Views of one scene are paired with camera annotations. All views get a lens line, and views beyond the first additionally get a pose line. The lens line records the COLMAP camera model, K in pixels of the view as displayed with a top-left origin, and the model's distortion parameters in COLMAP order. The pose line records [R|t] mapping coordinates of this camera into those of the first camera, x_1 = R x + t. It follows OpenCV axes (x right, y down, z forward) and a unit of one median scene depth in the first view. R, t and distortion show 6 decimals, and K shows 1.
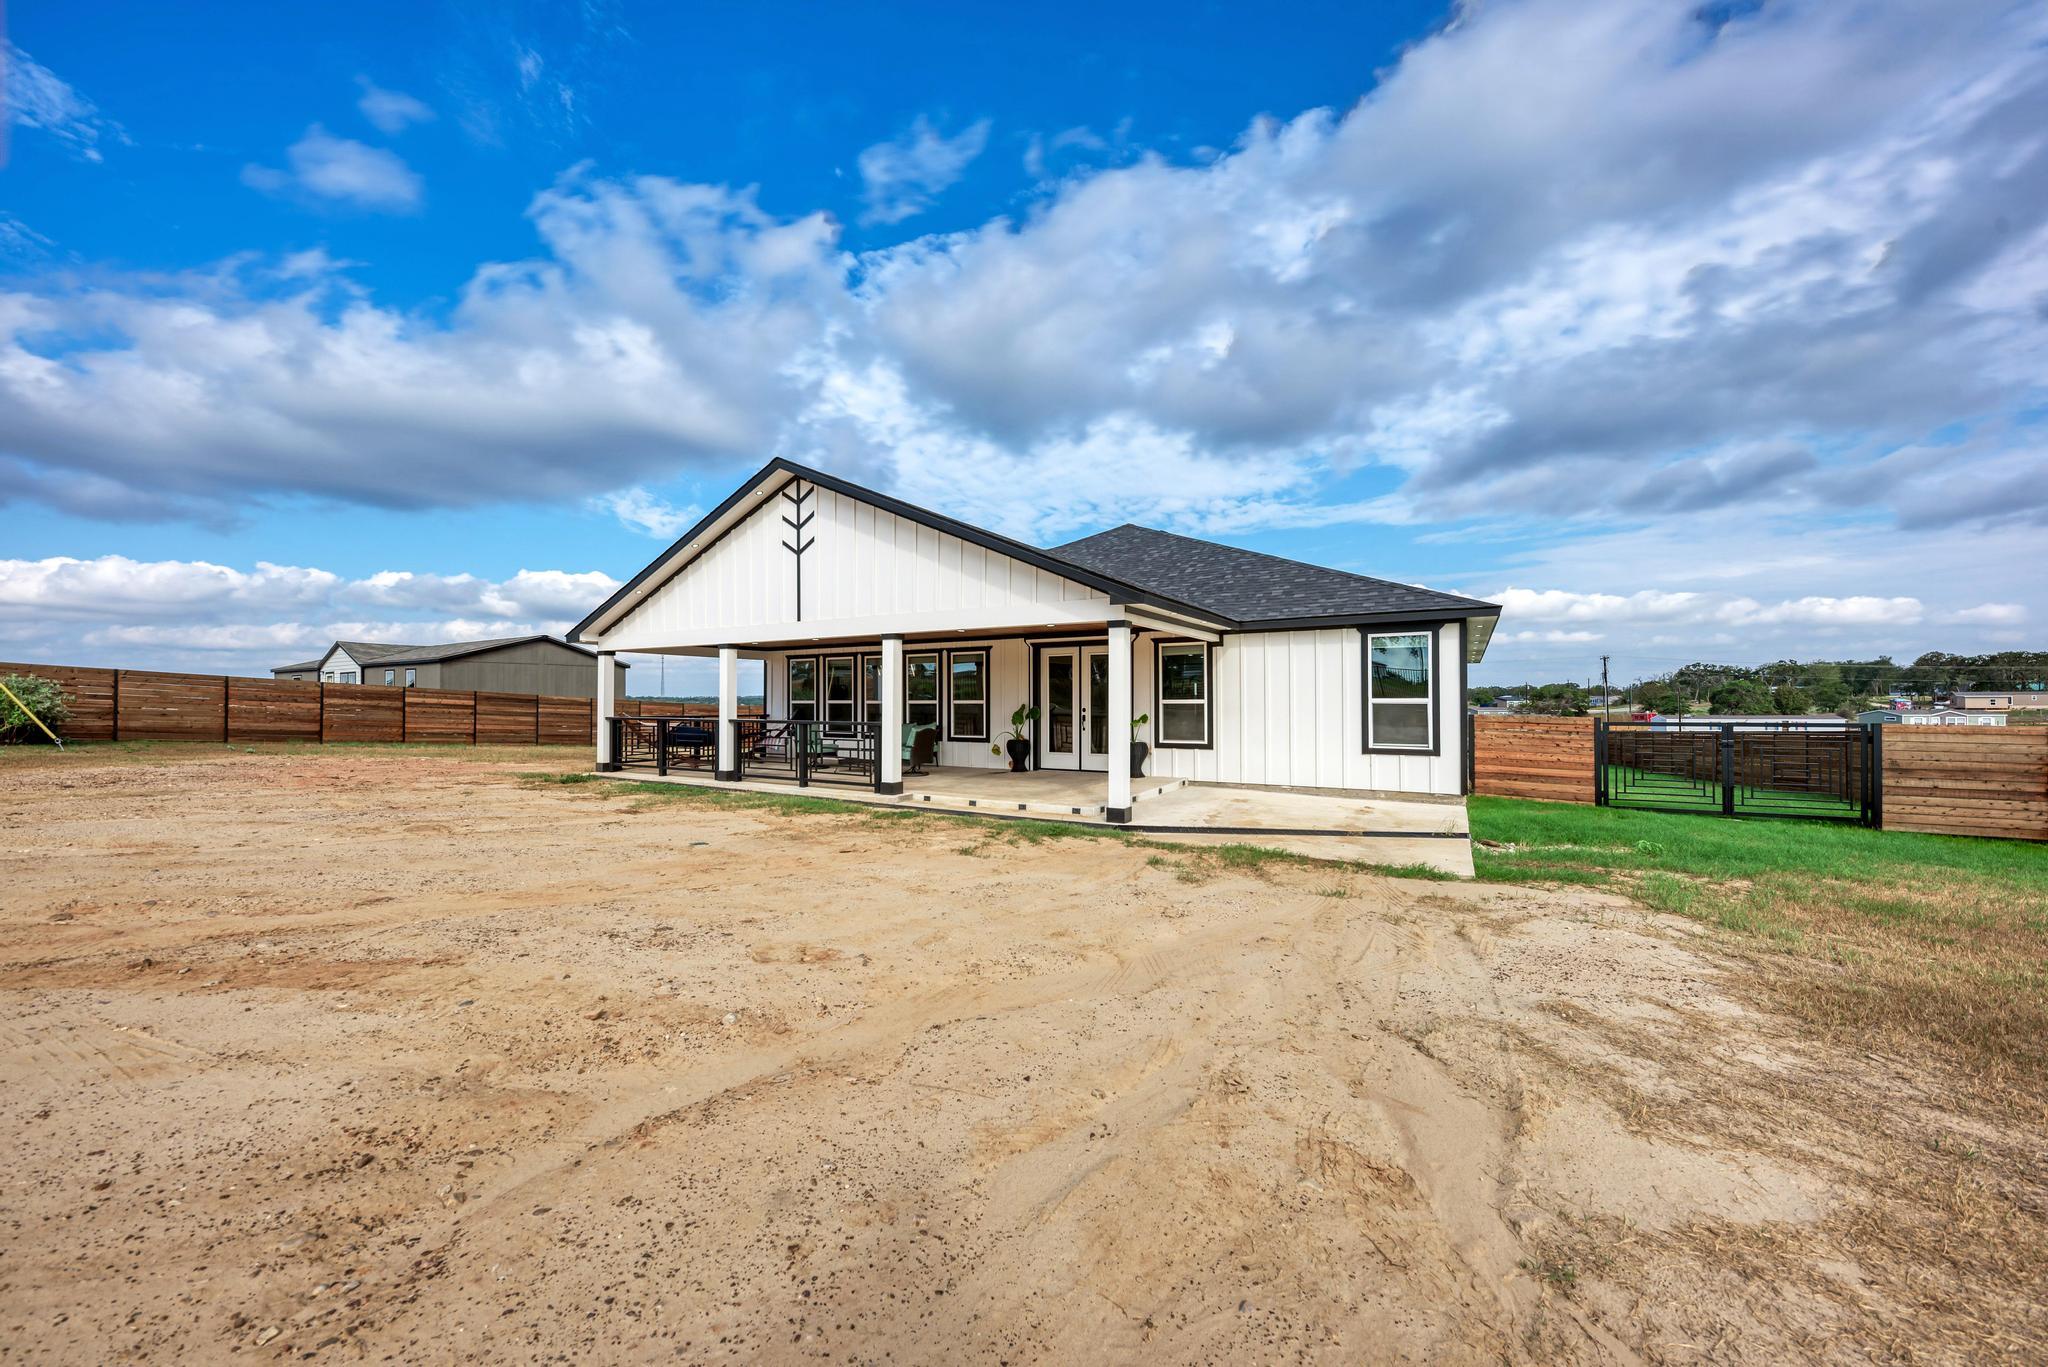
lens RADIAL K [[743.9, 0, 1021.3], [0, 743.9, 691.7], [0, 0, 1]] dist [-0.000242, -0.000744]
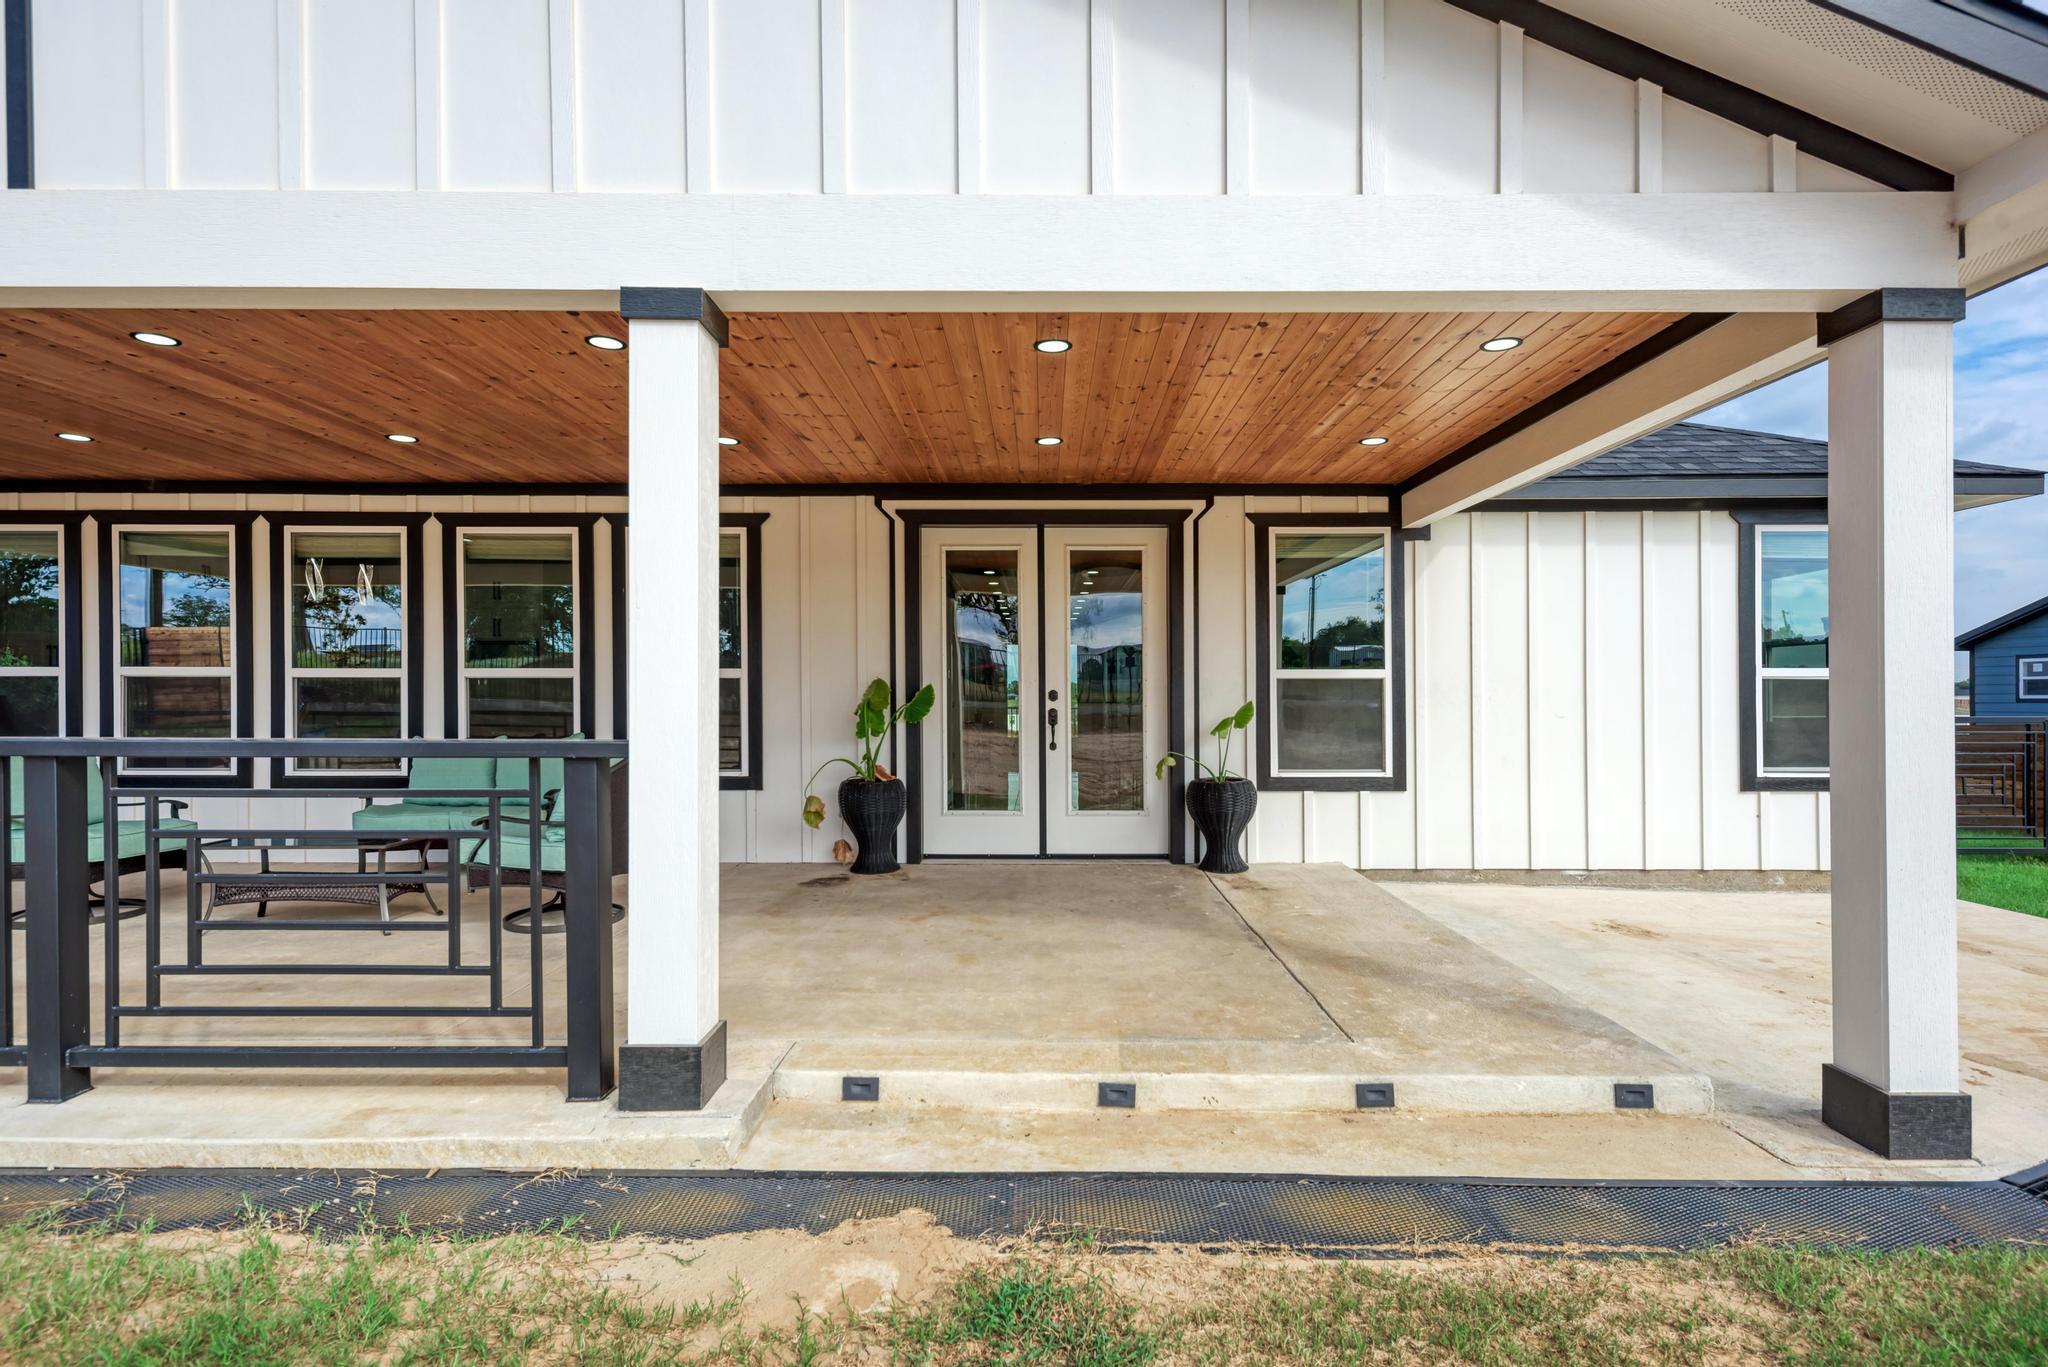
lens RADIAL K [[1003.2, 0, 1037.1], [0, 1003.2, 693.7], [0, 0, 1]] dist [0.011391, 0.000126]
pose [[0.864957, 0.004871, 0.501822, -0.173258], [-0.009837, 0.999925, 0.007251, 0.019381], [-0.501750, -0.011208, 0.864940, 0.548107]]
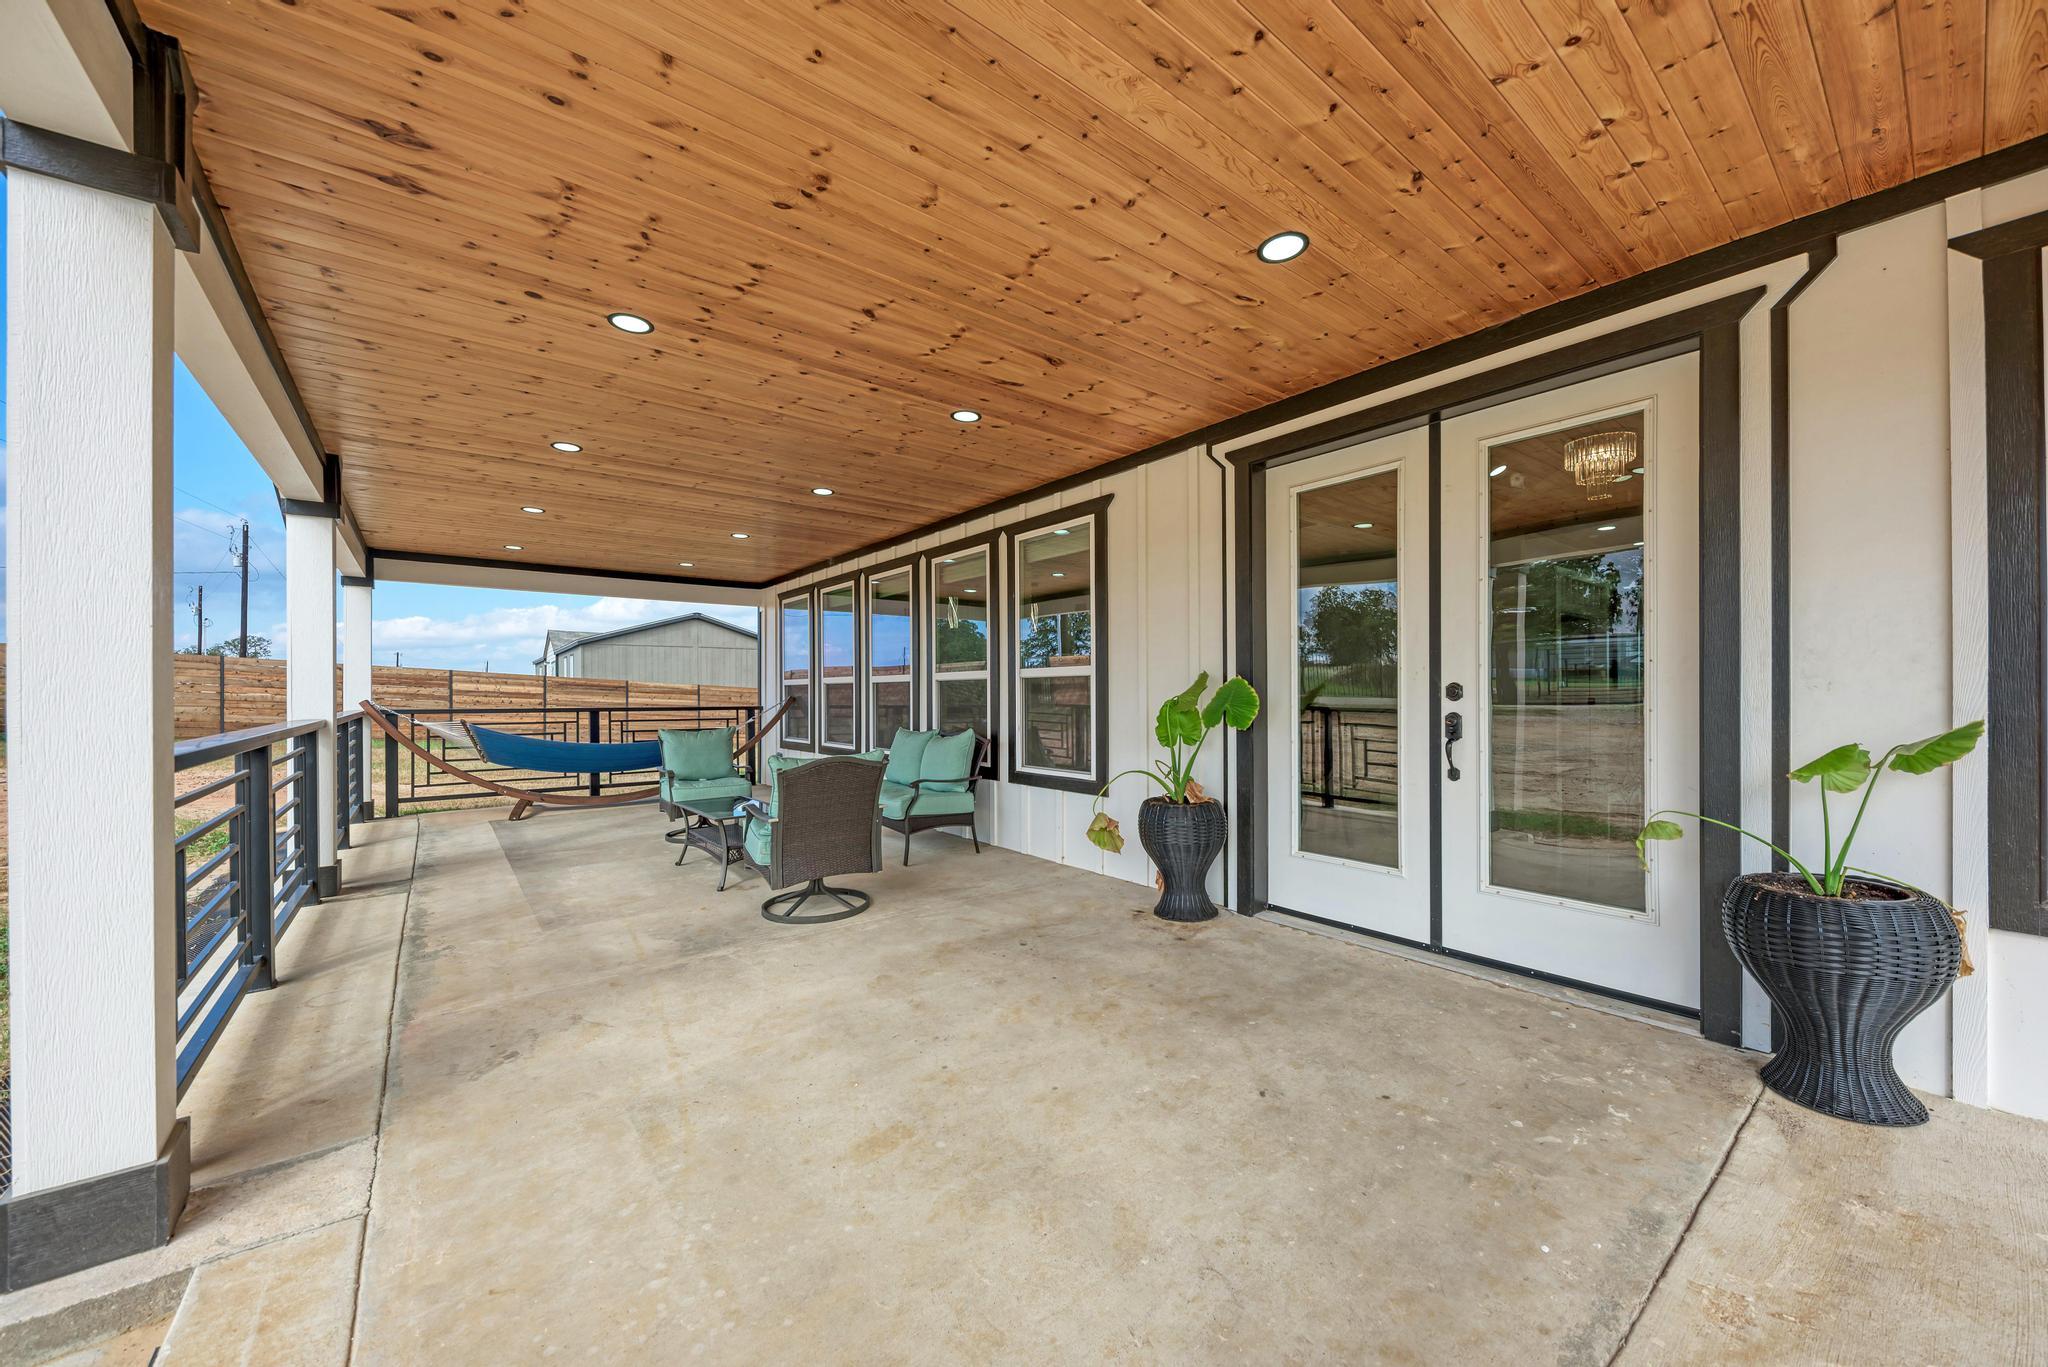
lens RADIAL K [[743.9, 0, 1017.0], [0, 743.9, 697.4], [0, 0, 1]] dist [-0.000242, -0.000744]
pose [[0.929521, -0.001476, -0.368767, 0.041859], [0.008562, 0.999809, 0.017580, 0.020536], [0.368670, -0.019498, 0.929356, 0.714679]]
